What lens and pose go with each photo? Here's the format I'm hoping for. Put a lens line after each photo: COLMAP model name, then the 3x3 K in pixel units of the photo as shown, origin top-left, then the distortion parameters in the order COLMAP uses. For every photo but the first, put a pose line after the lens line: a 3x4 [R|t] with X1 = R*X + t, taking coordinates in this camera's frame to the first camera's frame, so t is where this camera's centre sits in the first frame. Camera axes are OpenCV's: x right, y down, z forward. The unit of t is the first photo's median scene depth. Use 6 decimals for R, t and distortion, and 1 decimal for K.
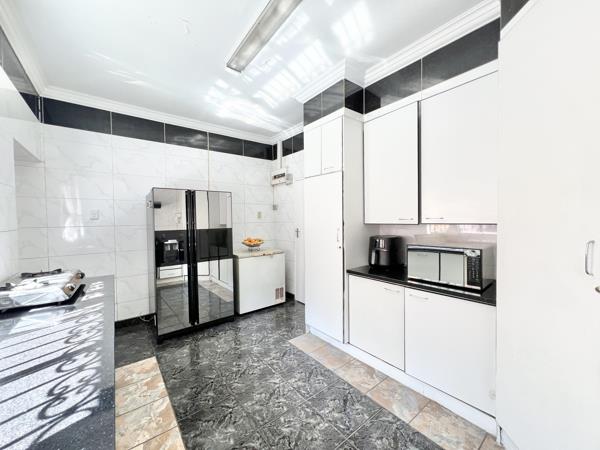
lens RADIAL K [[239.7, 0, 298.5], [0, 239.7, 225.9], [0, 0, 1]] dist [0.000124, 0.000223]
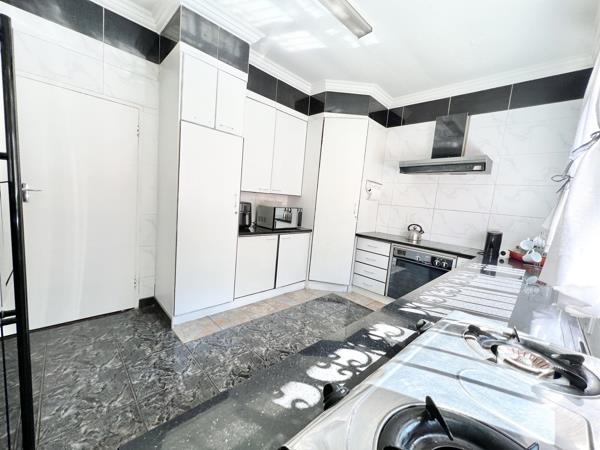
lens RADIAL K [[239.7, 0, 299.5], [0, 239.7, 224.8], [0, 0, 1]] dist [0.000124, 0.000223]
pose [[-0.111936, -0.110294, 0.987576, -1.081313], [-0.058548, 0.992827, 0.104245, 0.022352], [-0.991989, -0.046152, -0.117590, 1.040180]]
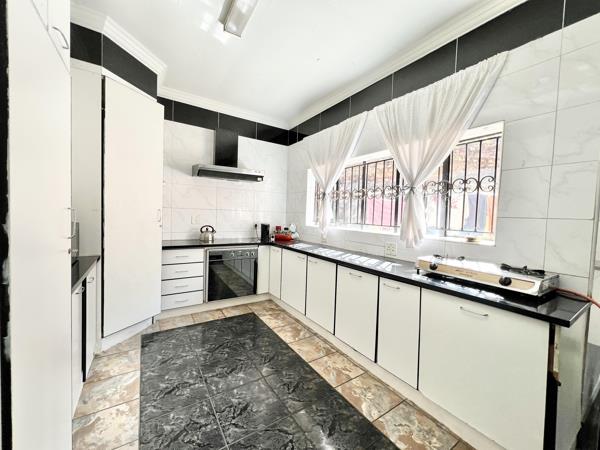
lens RADIAL K [[239.7, 0, 300.5], [0, 239.7, 222.8], [0, 0, 1]] dist [0.000124, 0.000223]
pose [[-0.996679, -0.027874, 0.076506, -0.340587], [-0.023083, 0.997759, 0.062807, 0.001290], [-0.078086, 0.060833, -0.995089, 1.719648]]
